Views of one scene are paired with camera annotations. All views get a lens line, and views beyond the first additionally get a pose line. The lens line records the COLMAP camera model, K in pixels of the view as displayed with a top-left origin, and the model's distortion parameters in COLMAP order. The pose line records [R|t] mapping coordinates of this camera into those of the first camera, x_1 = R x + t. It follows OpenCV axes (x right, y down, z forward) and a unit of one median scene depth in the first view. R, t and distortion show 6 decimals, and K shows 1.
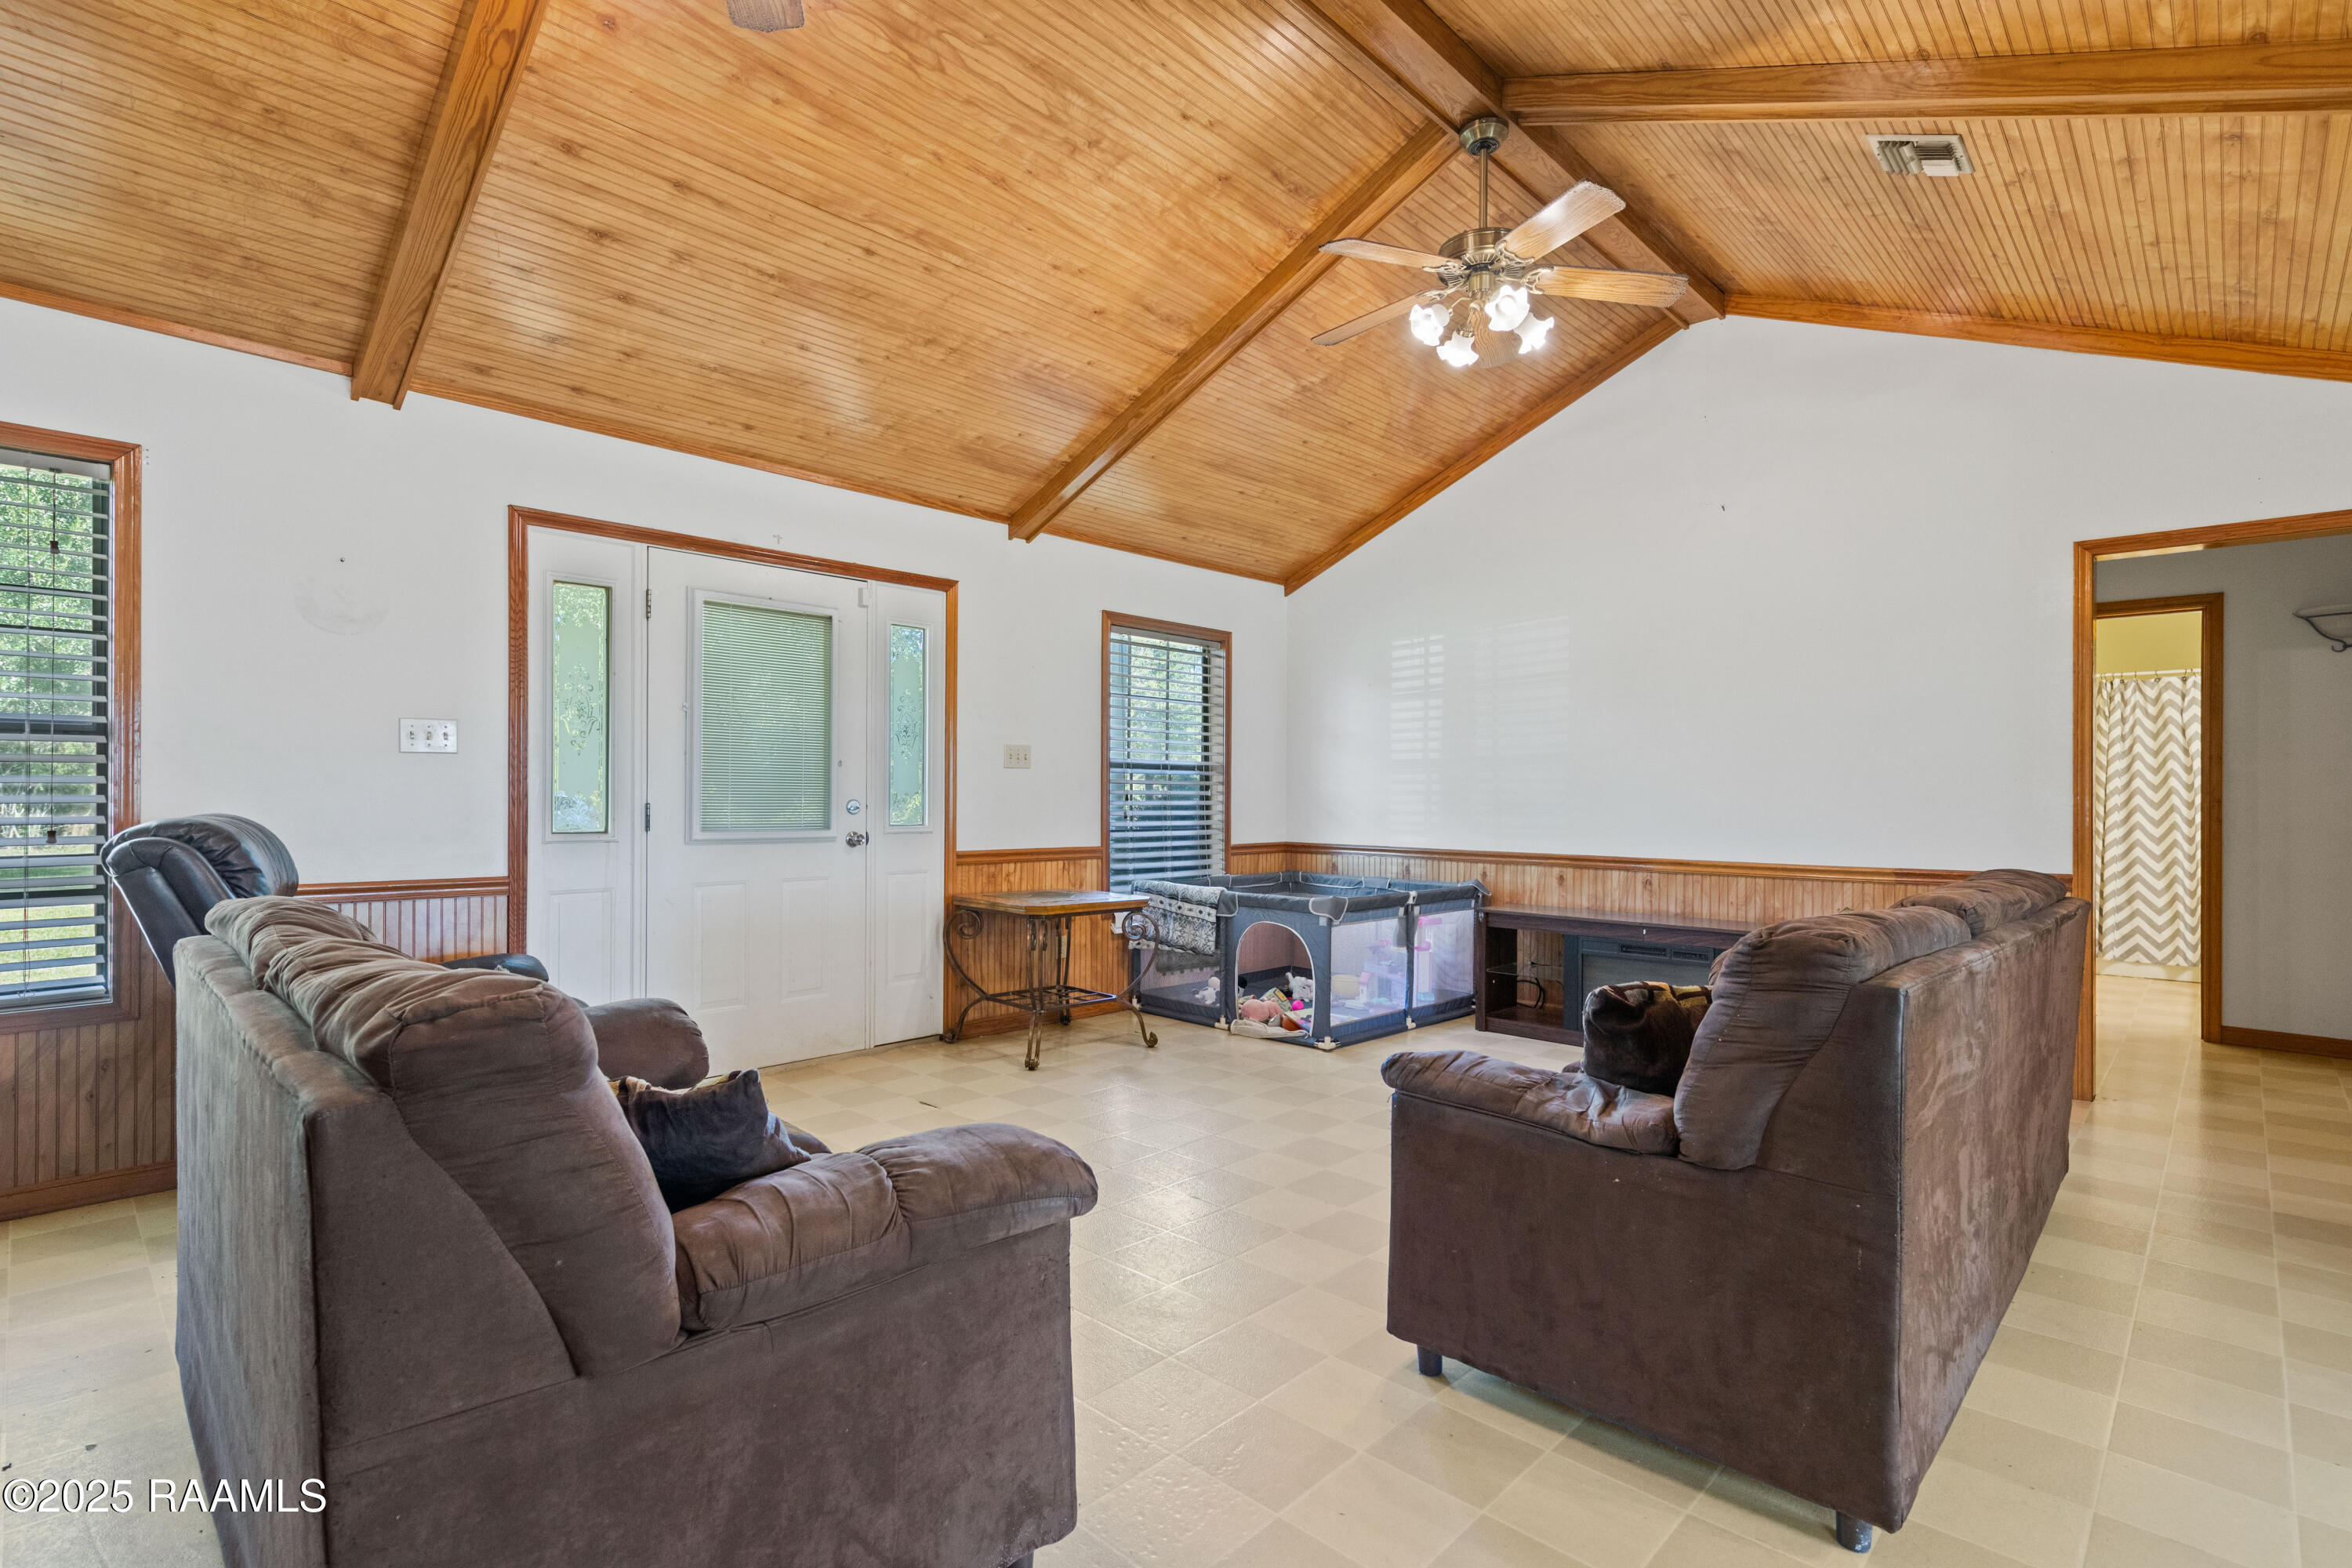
lens RADIAL K [[1110.3, 0, 1170.0], [0, 1110.3, 791.4], [0, 0, 1]] dist [-0.000114, -0.000488]
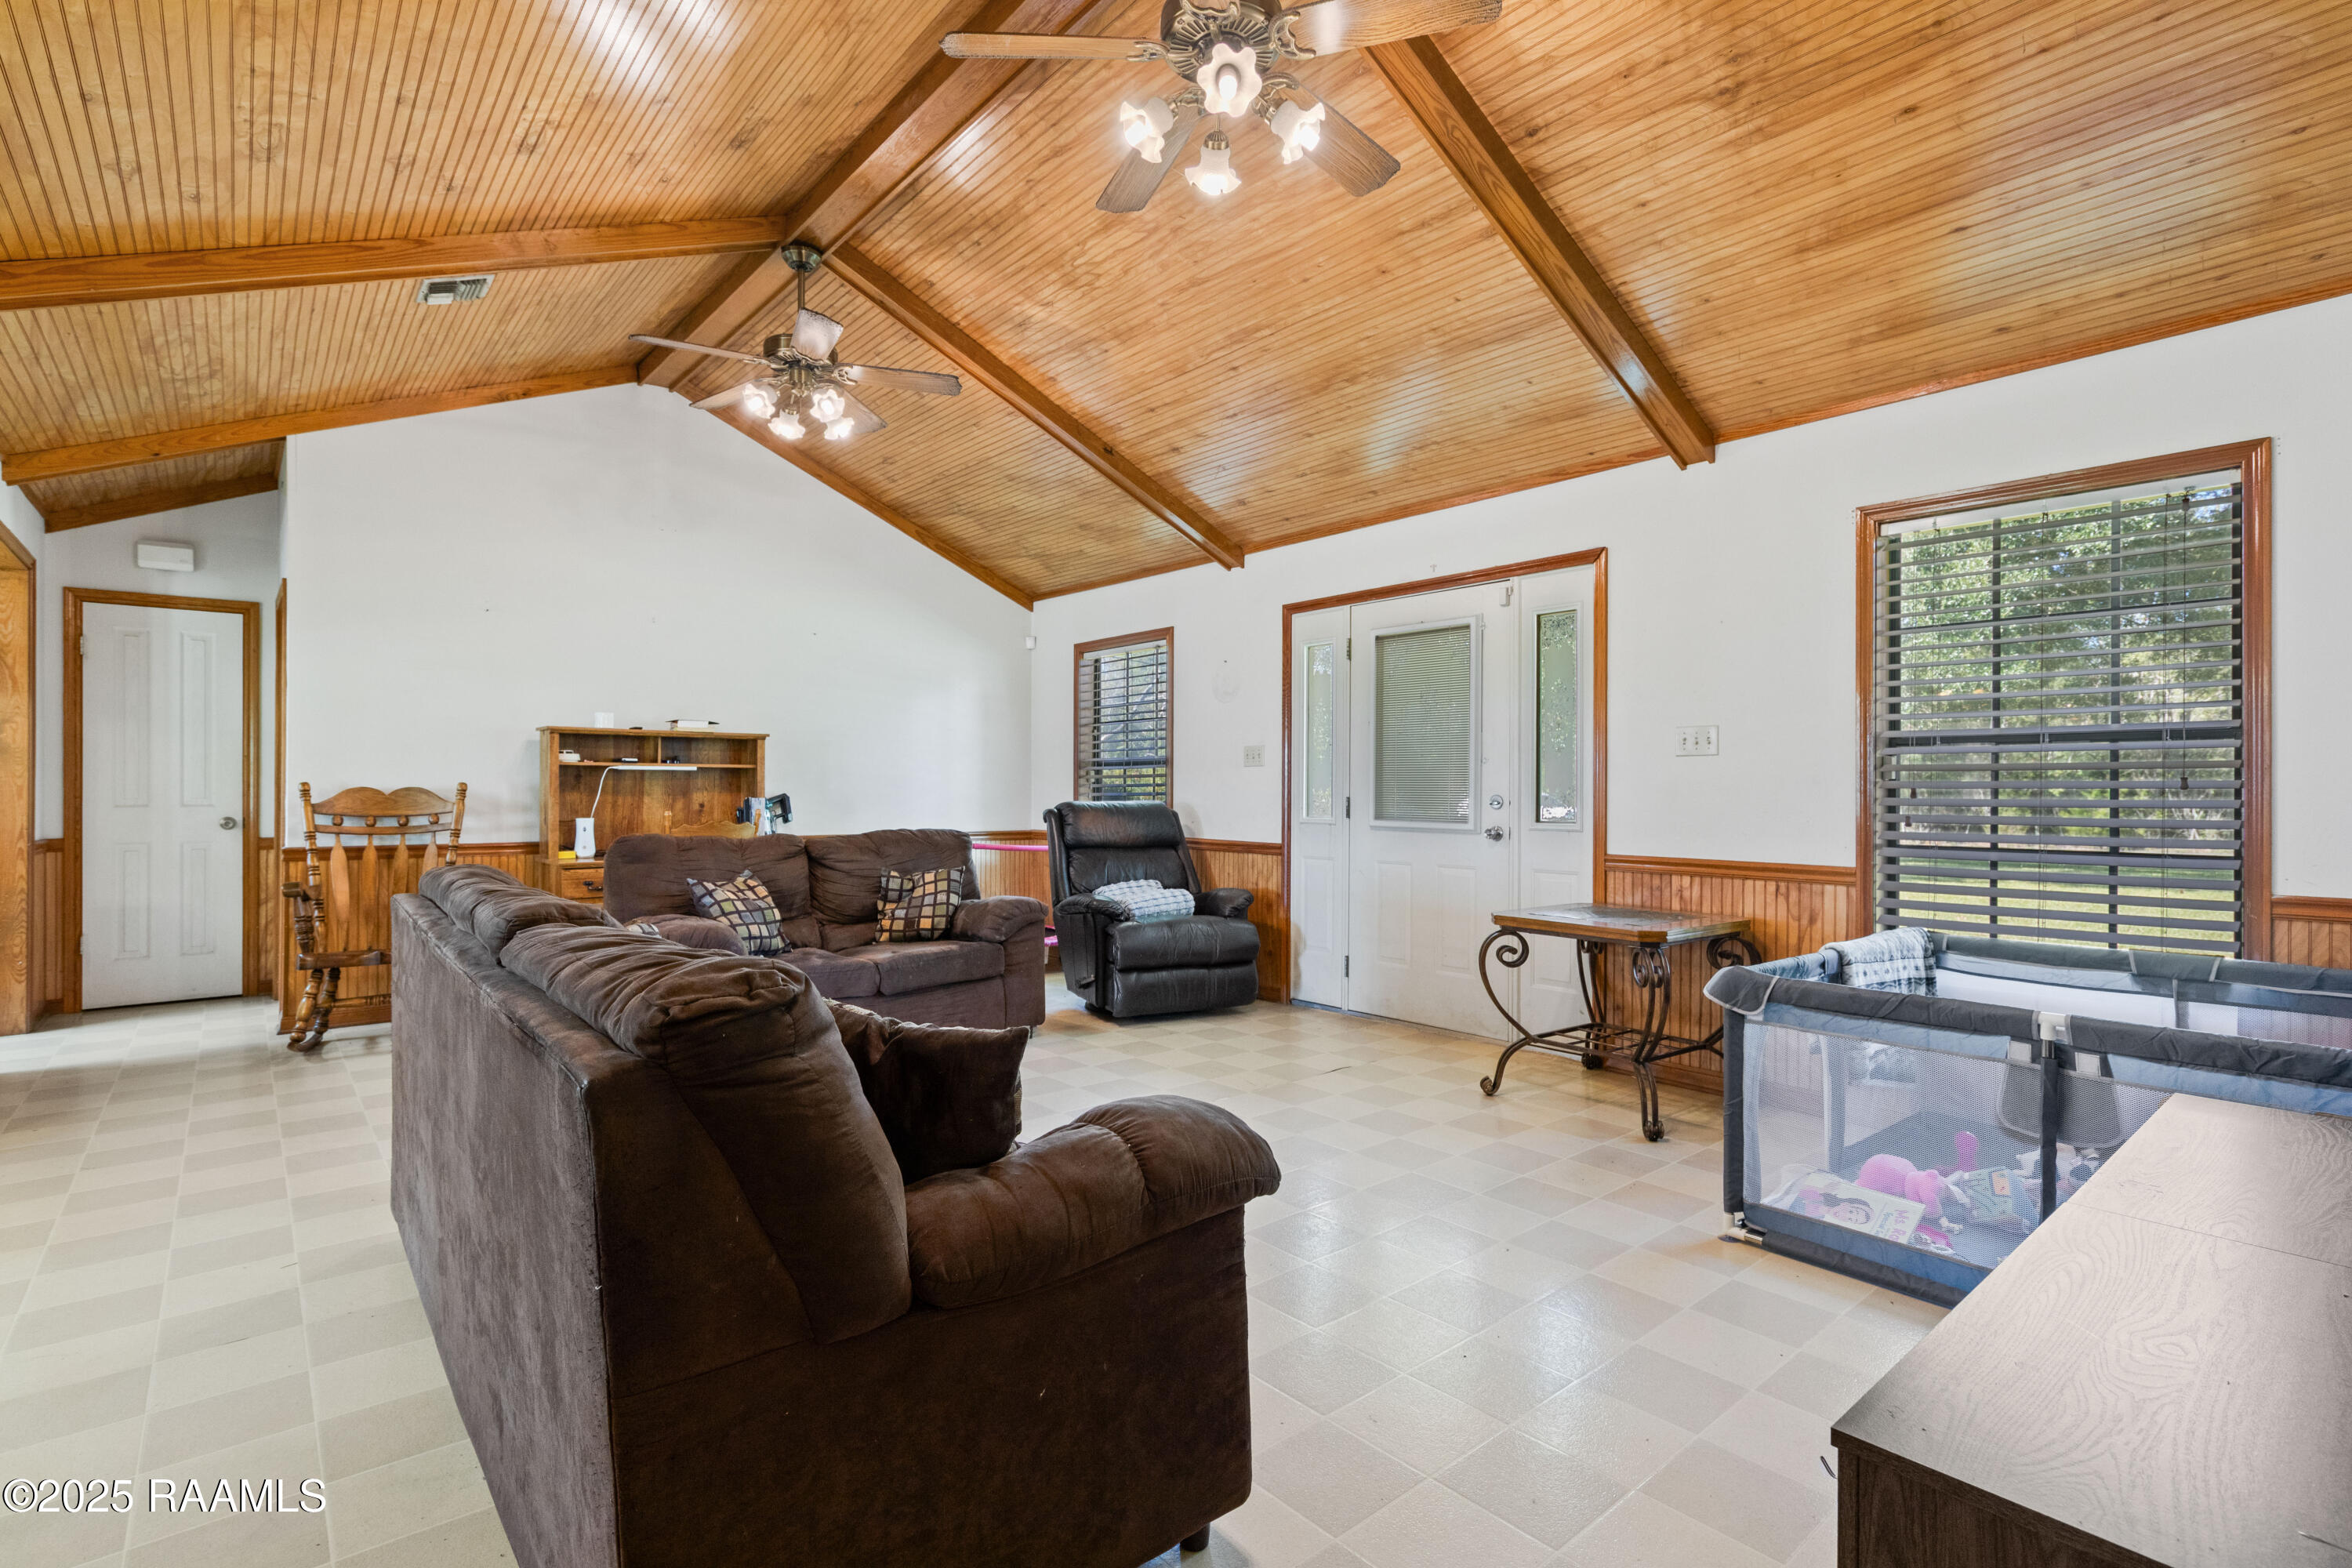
lens RADIAL K [[1110.3, 0, 1187.8], [0, 1110.3, 778.2], [0, 0, 1]] dist [-0.000114, -0.000488]
pose [[-0.086779, -0.016435, -0.996092, 0.771086], [0.006055, 0.999837, -0.017024, 0.007395], [0.996209, -0.007509, -0.086665, 0.806282]]
